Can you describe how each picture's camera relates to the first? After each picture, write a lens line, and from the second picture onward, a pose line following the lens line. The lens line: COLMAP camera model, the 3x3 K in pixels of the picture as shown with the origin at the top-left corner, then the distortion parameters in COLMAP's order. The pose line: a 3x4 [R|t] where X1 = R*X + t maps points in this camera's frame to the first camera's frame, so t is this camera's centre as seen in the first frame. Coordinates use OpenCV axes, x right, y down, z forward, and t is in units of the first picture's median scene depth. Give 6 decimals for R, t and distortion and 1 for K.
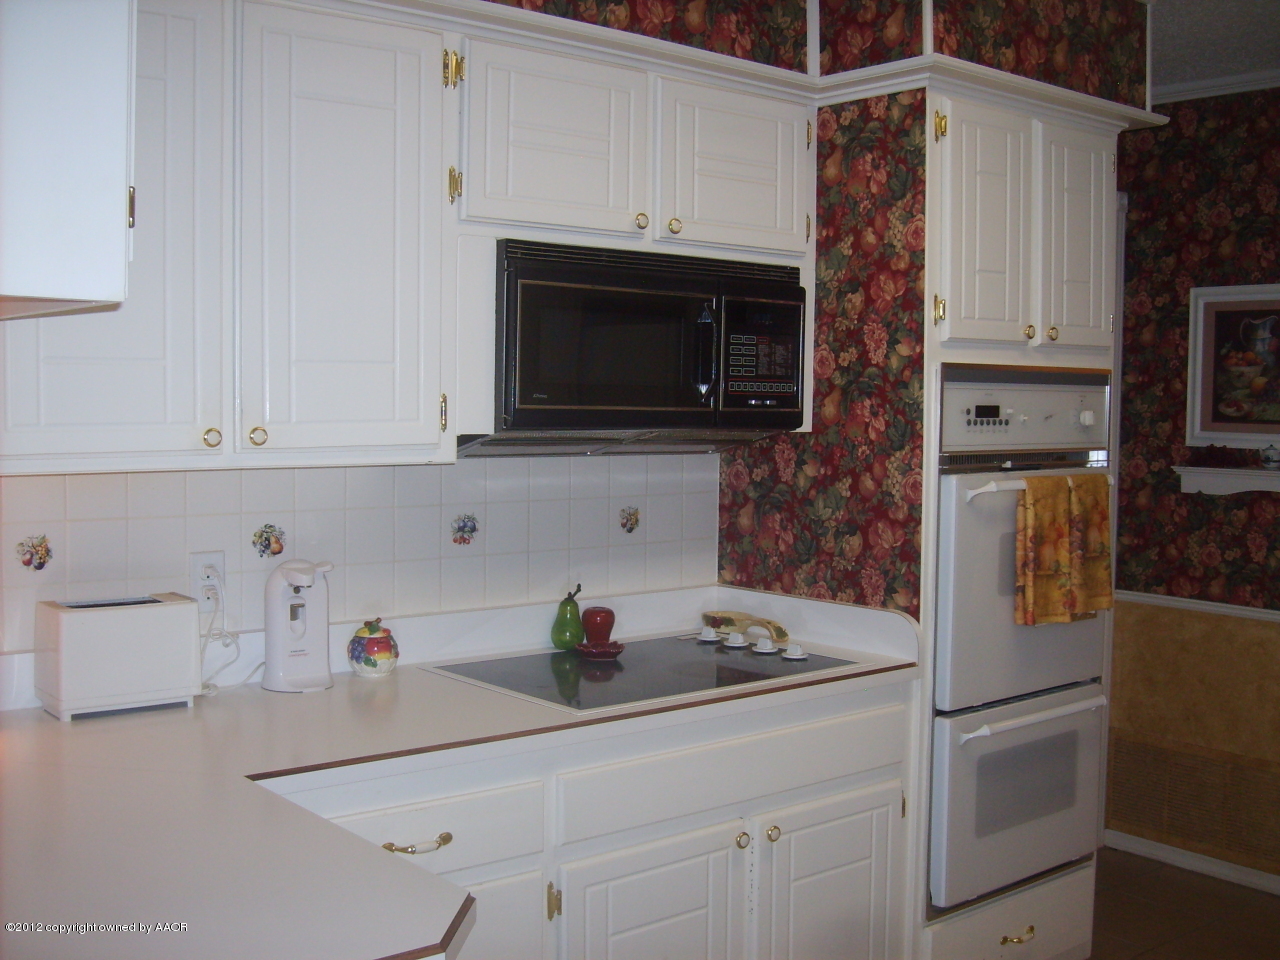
lens RADIAL K [[1407.6, 0, 640.0], [0, 1407.6, 480.0], [0, 0, 1]] dist [-0.146853, 0.093011]
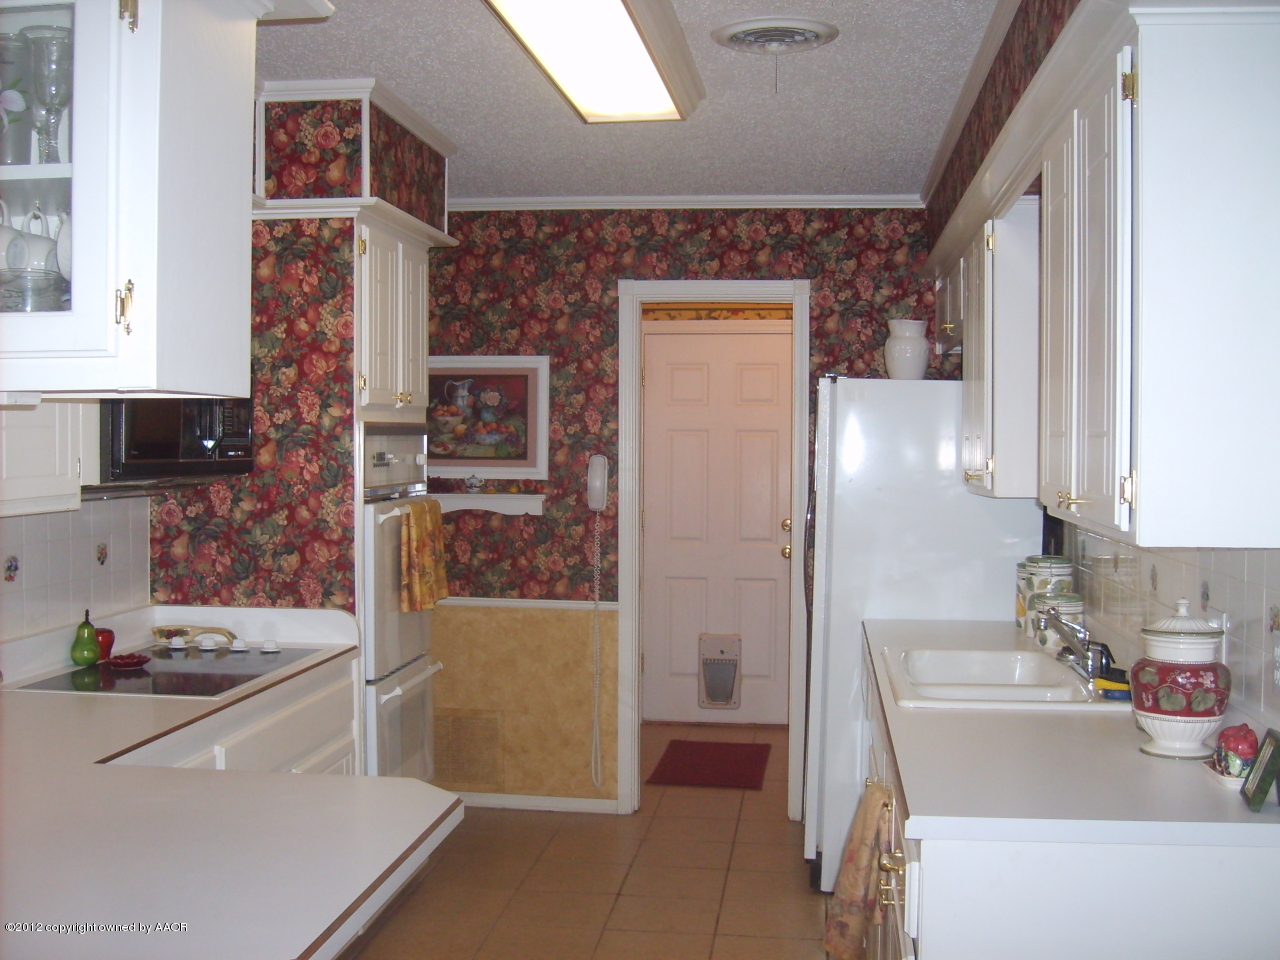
lens RADIAL K [[1407.6, 0, 640.0], [0, 1407.6, 480.0], [0, 0, 1]] dist [-0.146853, 0.093011]
pose [[0.727331, -0.028053, 0.685714, -0.501907], [0.043789, 0.999025, -0.005575, -0.007936], [-0.684889, 0.034082, 0.727850, -0.161694]]
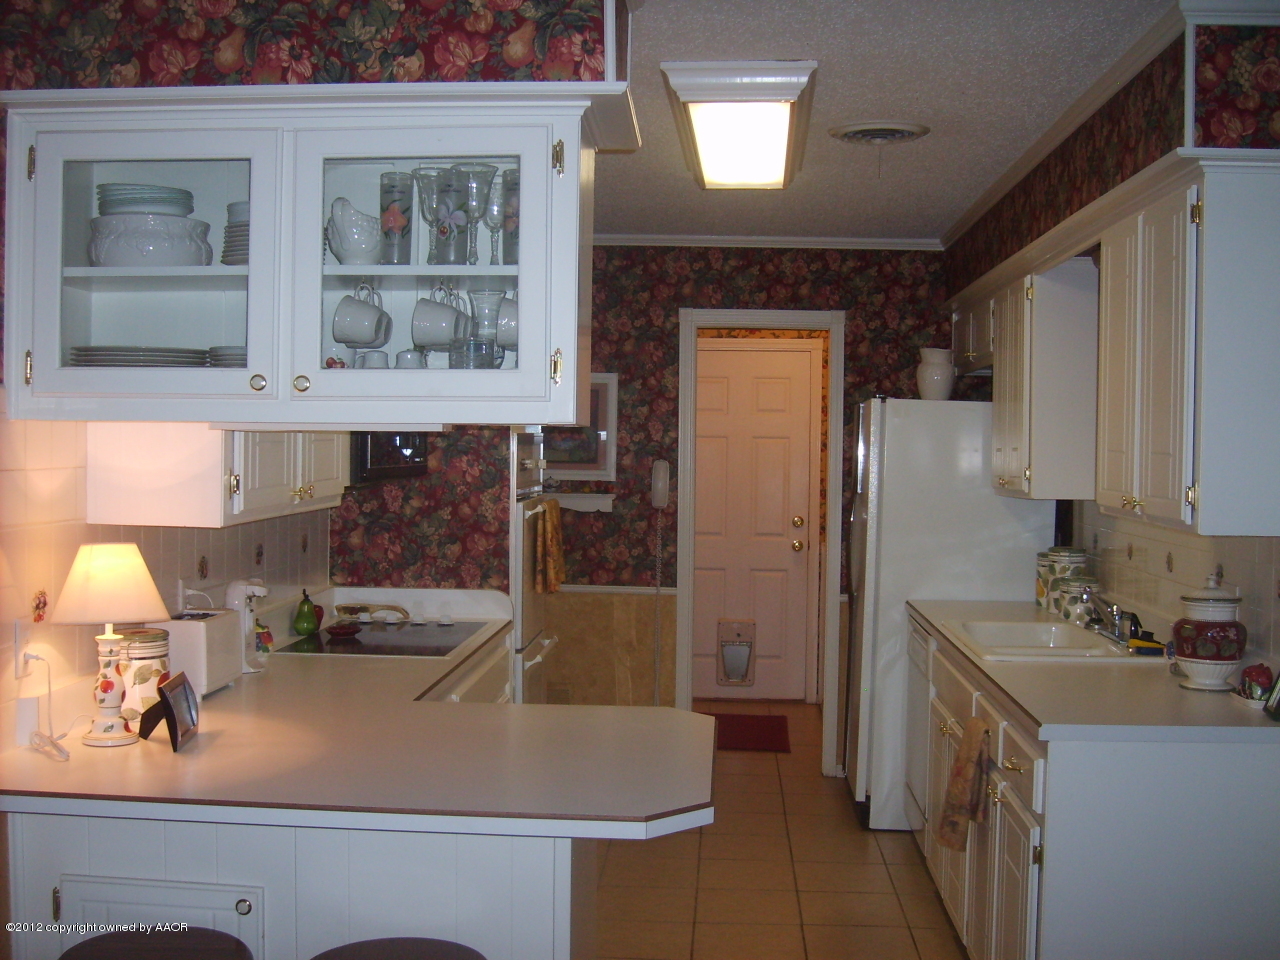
lens RADIAL K [[1407.6, 0, 640.0], [0, 1407.6, 480.0], [0, 0, 1]] dist [-0.146853, 0.093011]
pose [[0.685495, -0.025169, 0.727643, -0.845322], [0.038084, 0.999274, -0.001313, -0.021523], [-0.727081, 0.028611, 0.685955, -0.216411]]
